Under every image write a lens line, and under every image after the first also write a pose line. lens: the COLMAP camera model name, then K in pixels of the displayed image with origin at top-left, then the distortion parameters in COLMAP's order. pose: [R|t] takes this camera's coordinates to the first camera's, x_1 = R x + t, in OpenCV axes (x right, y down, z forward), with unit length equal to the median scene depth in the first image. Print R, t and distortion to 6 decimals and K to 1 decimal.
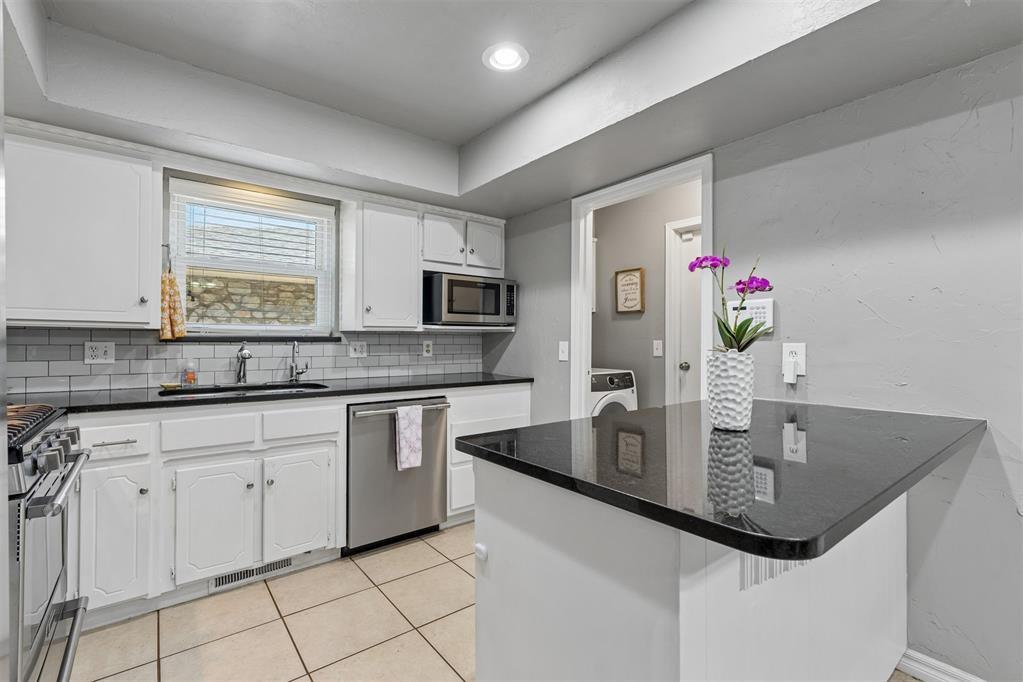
lens RADIAL K [[460.4, 0, 511.9], [0, 460.4, 339.5], [0, 0, 1]] dist [-0.007646, 0.003039]
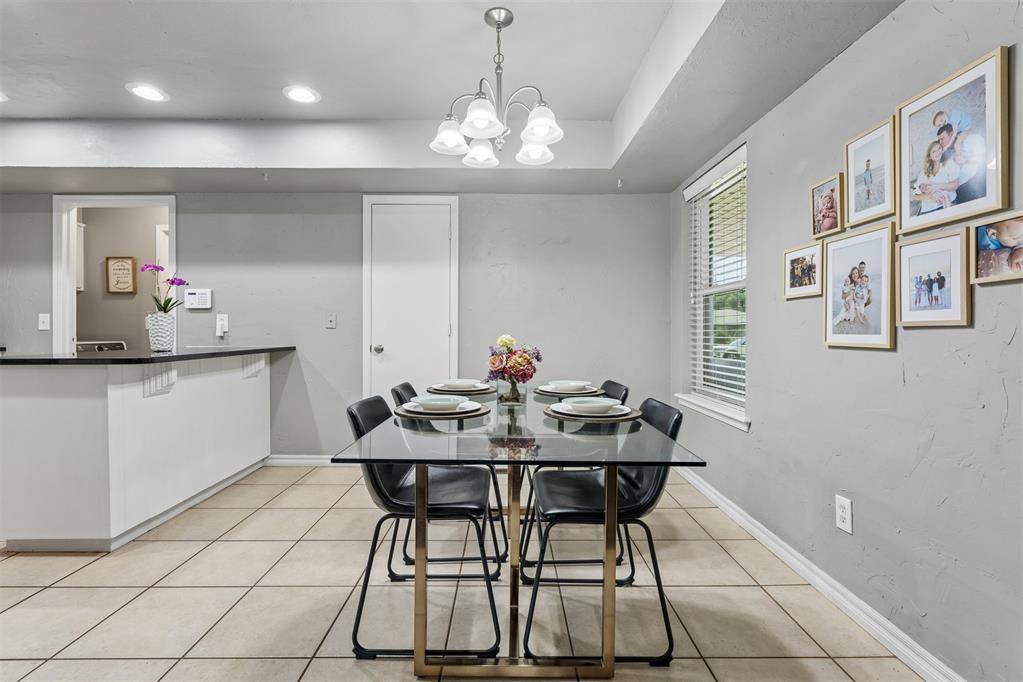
lens RADIAL K [[460.4, 0, 509.4], [0, 460.4, 334.9], [0, 0, 1]] dist [-0.007646, 0.003039]
pose [[0.613246, -0.006879, 0.789862, -0.084152], [-0.002307, 0.999942, 0.010499, 0.043711], [-0.789889, -0.008261, 0.613195, -0.659102]]
